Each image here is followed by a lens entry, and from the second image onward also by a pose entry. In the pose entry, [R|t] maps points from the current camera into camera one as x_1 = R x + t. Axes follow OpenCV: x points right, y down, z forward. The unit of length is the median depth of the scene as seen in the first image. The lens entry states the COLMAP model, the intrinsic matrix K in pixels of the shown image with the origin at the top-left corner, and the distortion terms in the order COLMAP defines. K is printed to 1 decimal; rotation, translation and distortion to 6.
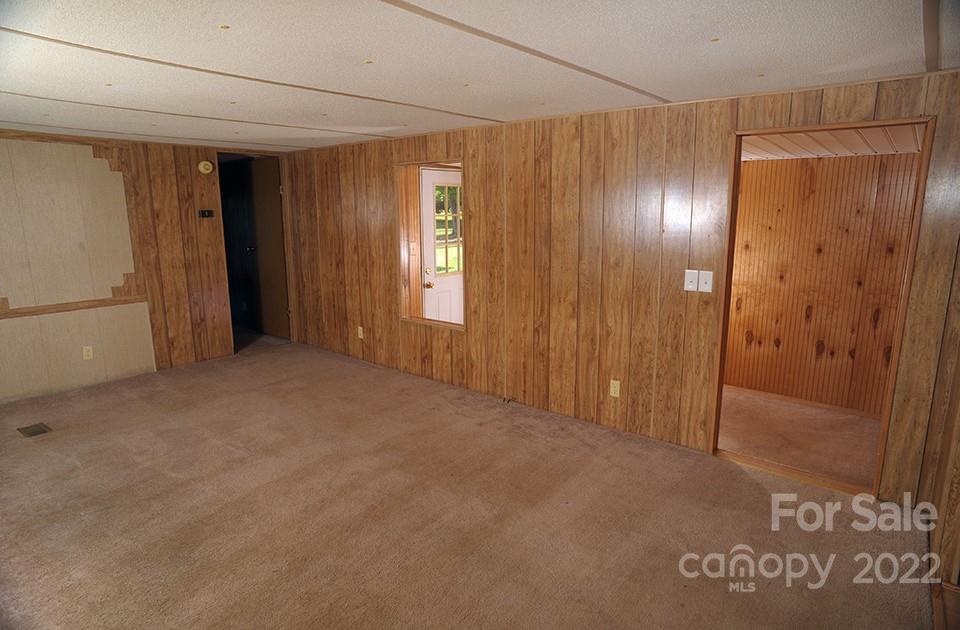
lens RADIAL K [[546.8, 0, 484.6], [0, 546.8, 316.3], [0, 0, 1]] dist [-0.099557, 0.074917]
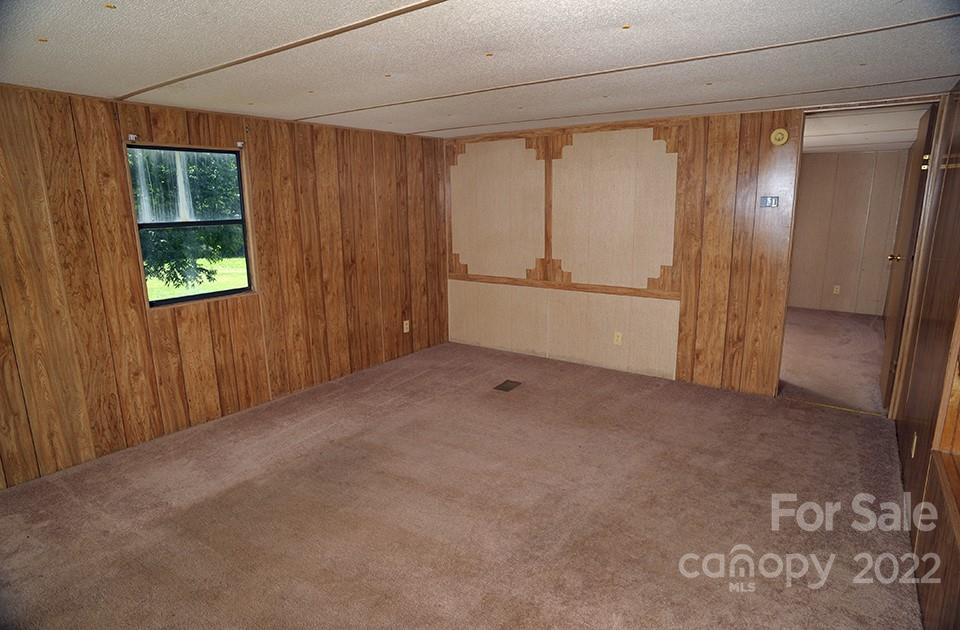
lens RADIAL K [[546.8, 0, 484.6], [0, 546.8, 316.3], [0, 0, 1]] dist [-0.099557, 0.074917]
pose [[0.069978, 0.209972, -0.975200, 0.236491], [-0.184680, 0.963424, 0.194184, -0.129029], [0.980304, 0.166511, 0.106196, 0.660723]]
